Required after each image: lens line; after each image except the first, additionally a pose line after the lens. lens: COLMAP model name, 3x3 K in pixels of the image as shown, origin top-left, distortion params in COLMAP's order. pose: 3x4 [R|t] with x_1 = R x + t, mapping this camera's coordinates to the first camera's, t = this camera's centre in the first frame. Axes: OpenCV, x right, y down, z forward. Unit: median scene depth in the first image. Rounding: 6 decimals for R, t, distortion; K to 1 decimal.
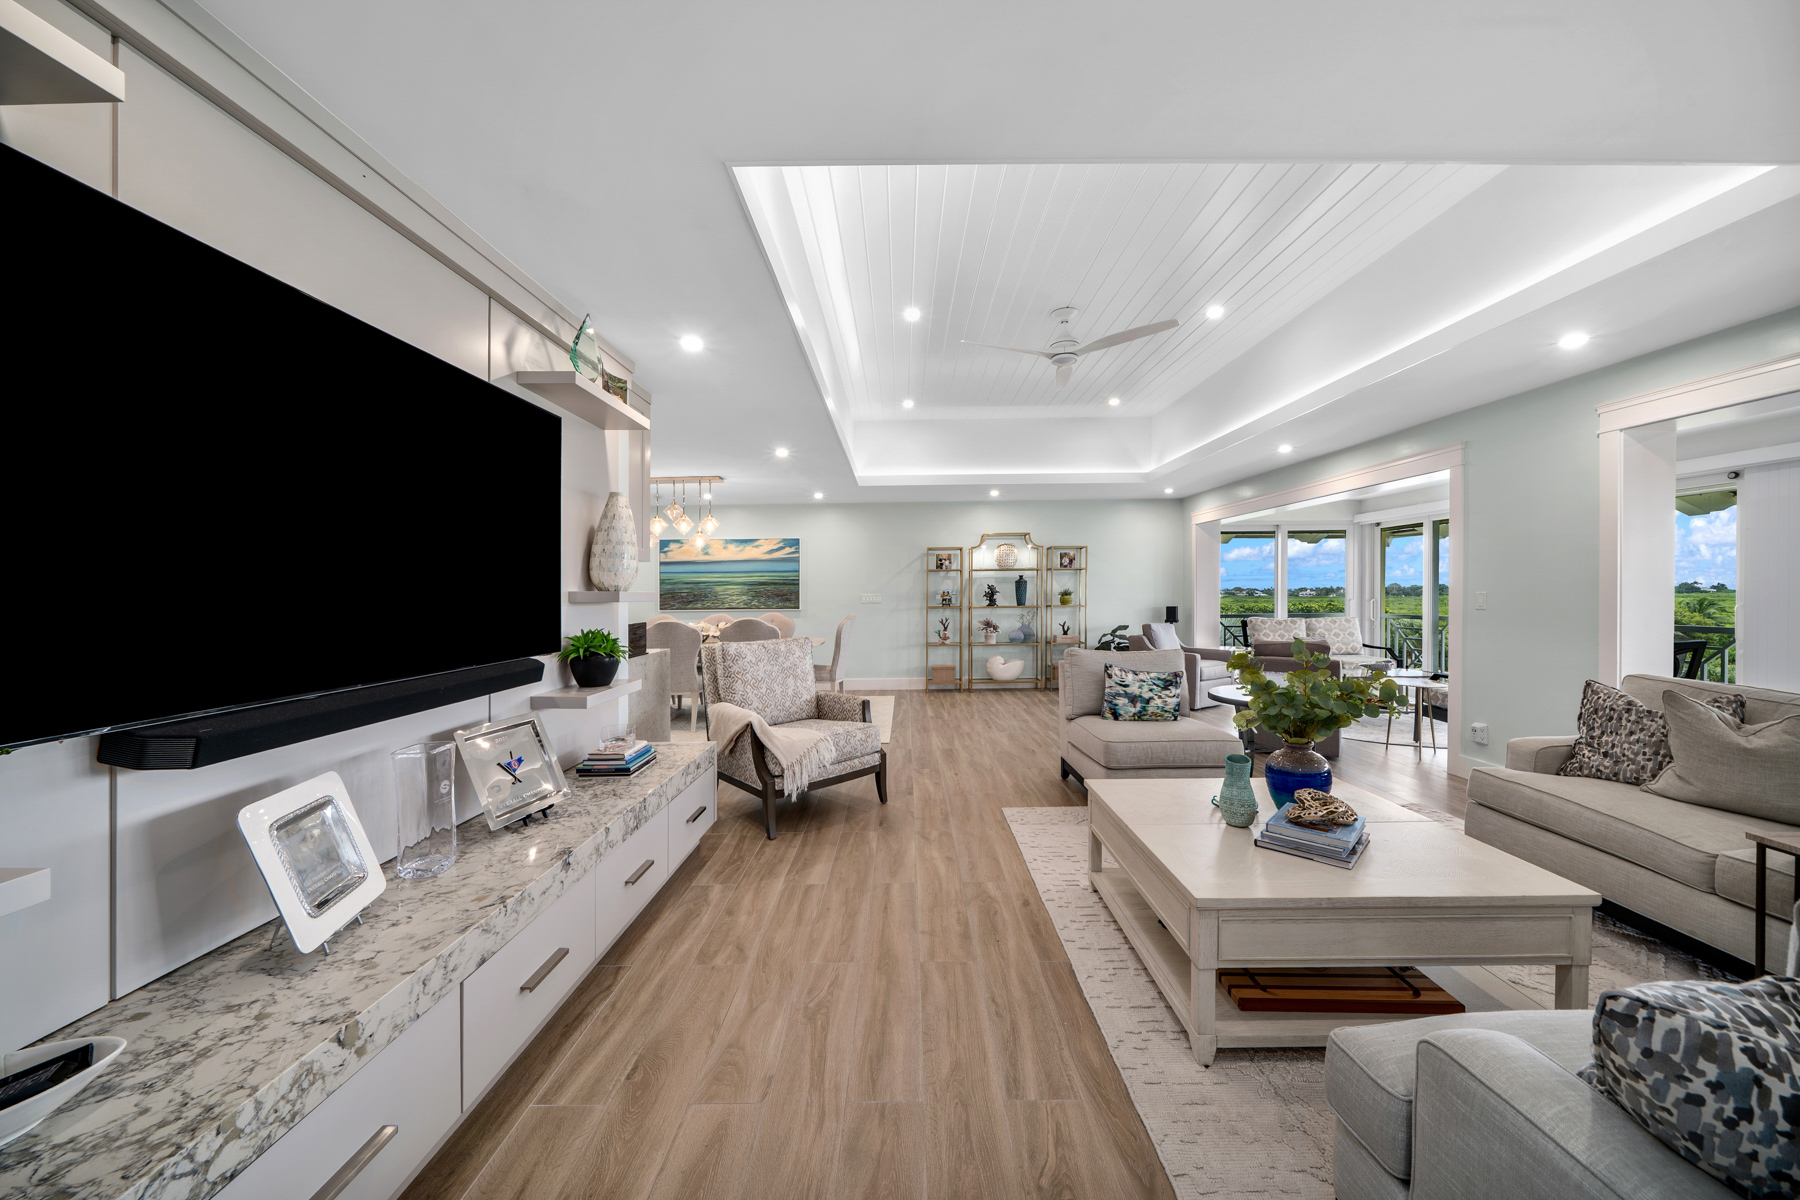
lens RADIAL K [[633.3, 0, 904.1], [0, 633.3, 603.8], [0, 0, 1]] dist [0.000161, 0.000034]
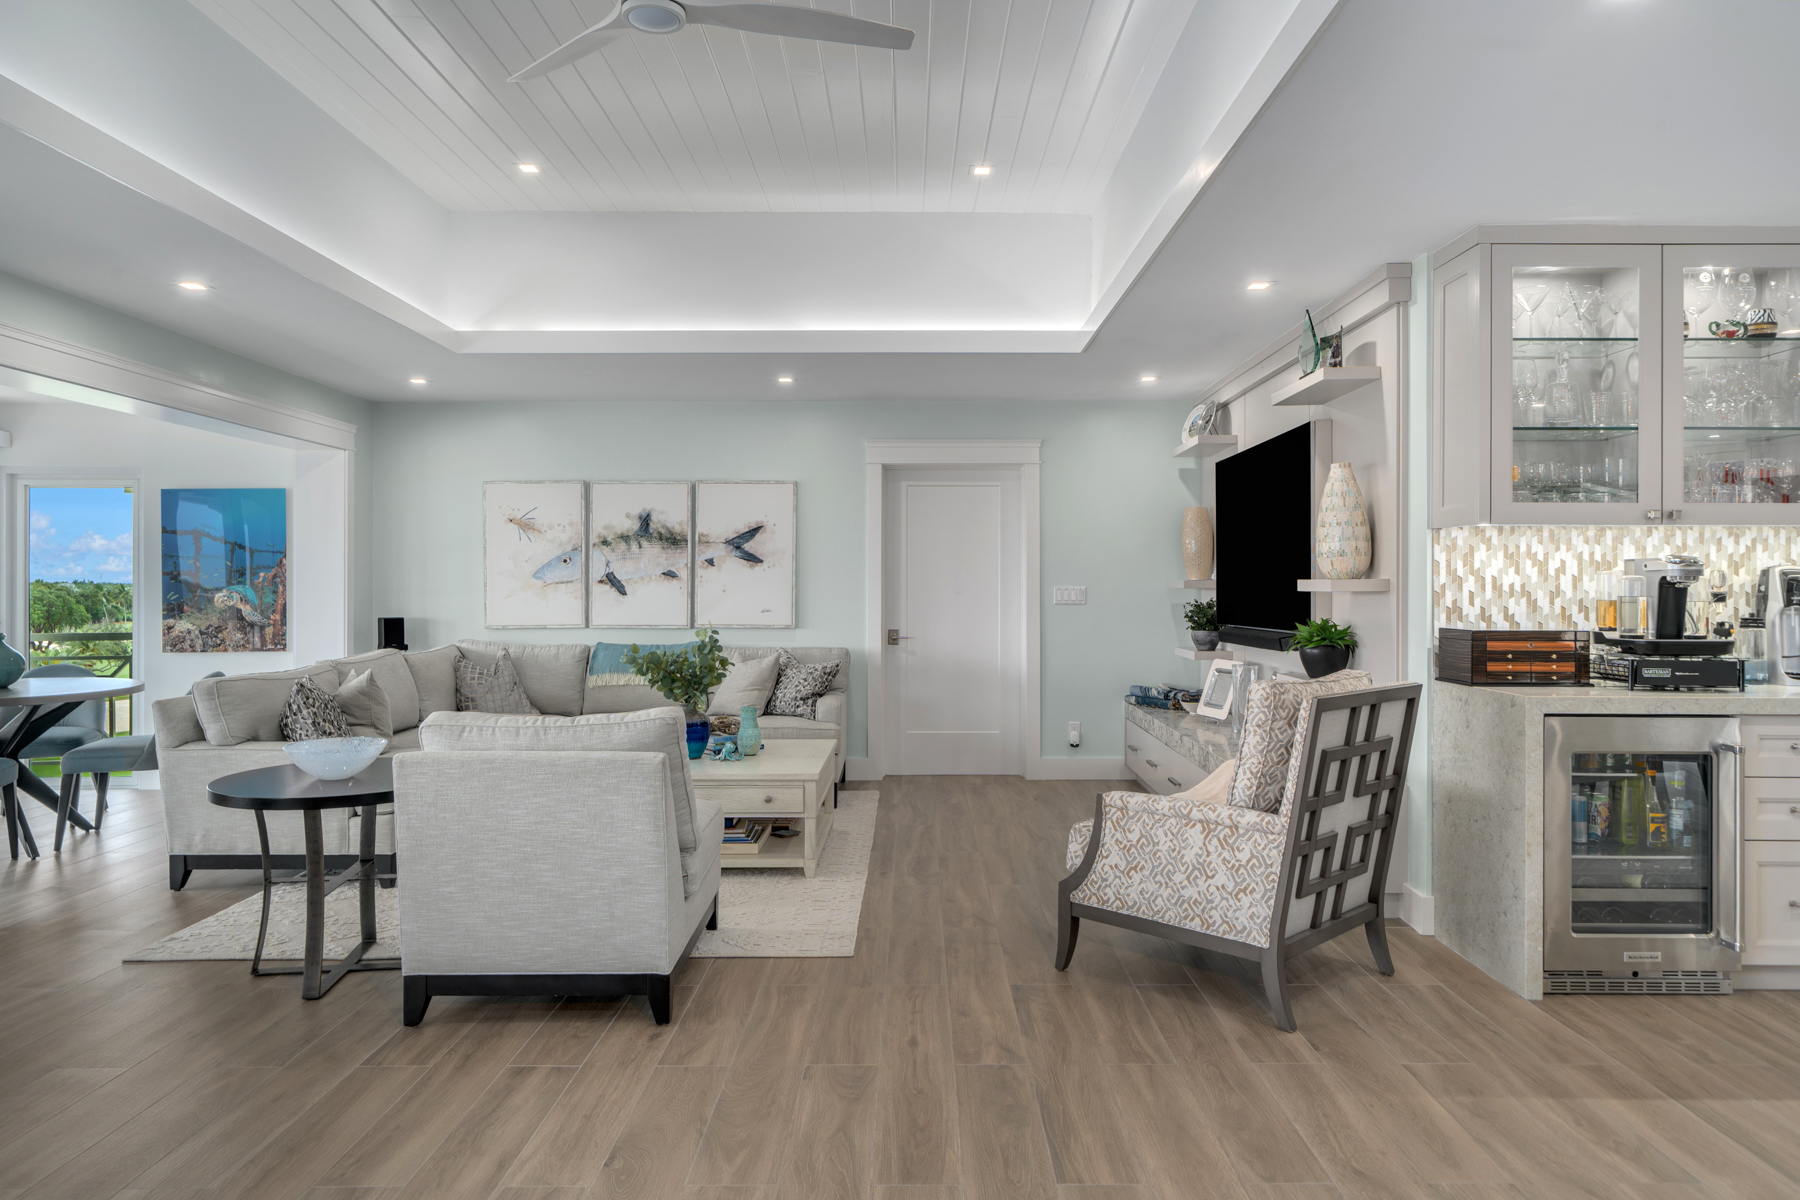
lens RADIAL K [[1143.3, 0, 898.3], [0, 1143.3, 571.0], [0, 0, 1]] dist [0.007308, -0.000632]
pose [[-0.999888, 0.010959, 0.010197, 0.044213], [0.010998, 0.999933, 0.003734, -0.017758], [-0.010155, 0.003846, -0.999941, 0.928171]]
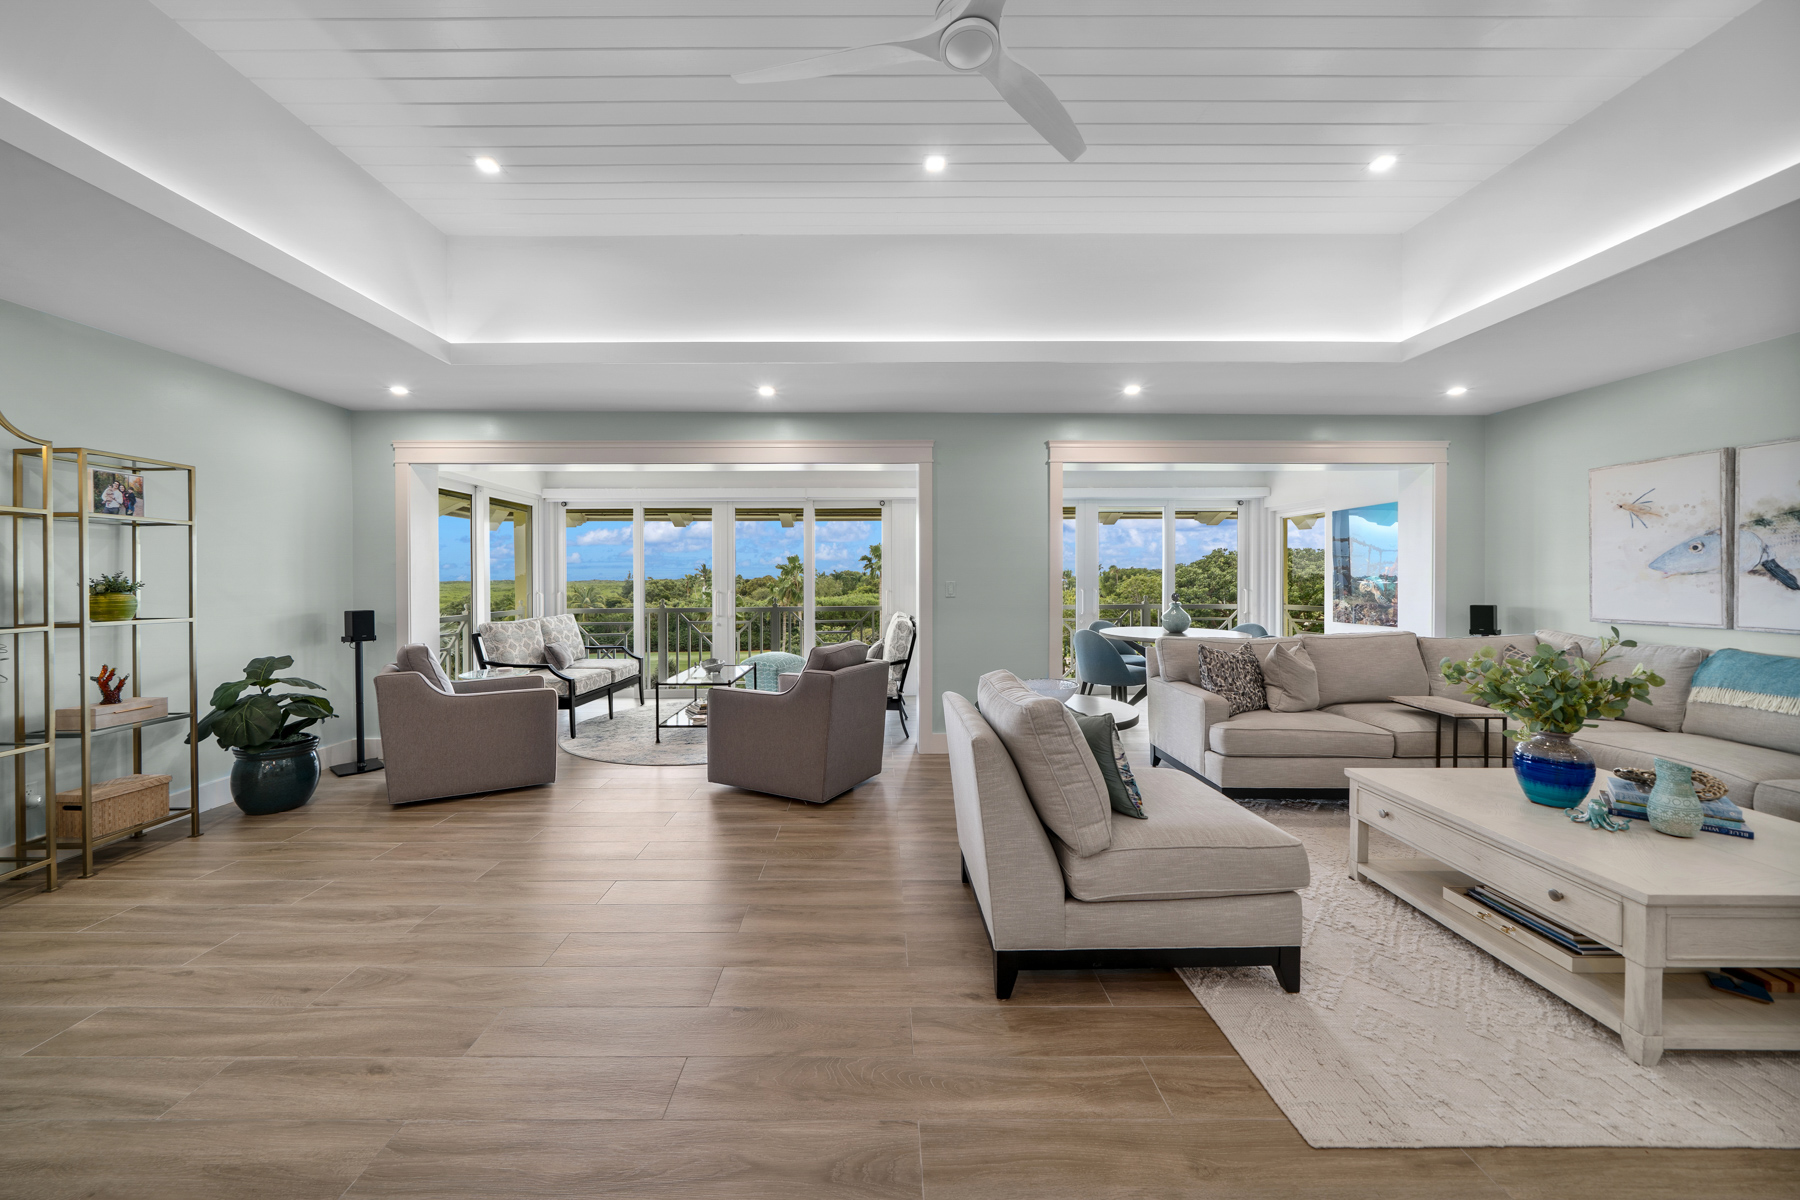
lens RADIAL K [[632.9, 0, 885.2], [0, 632.9, 586.0], [0, 0, 1]] dist [-0.006505, 0.000213]
pose [[-0.002224, -0.004294, 0.999988, -0.100934], [0.017648, 0.999835, 0.004332, -0.010950], [-0.999842, 0.017657, -0.002148, 0.564554]]
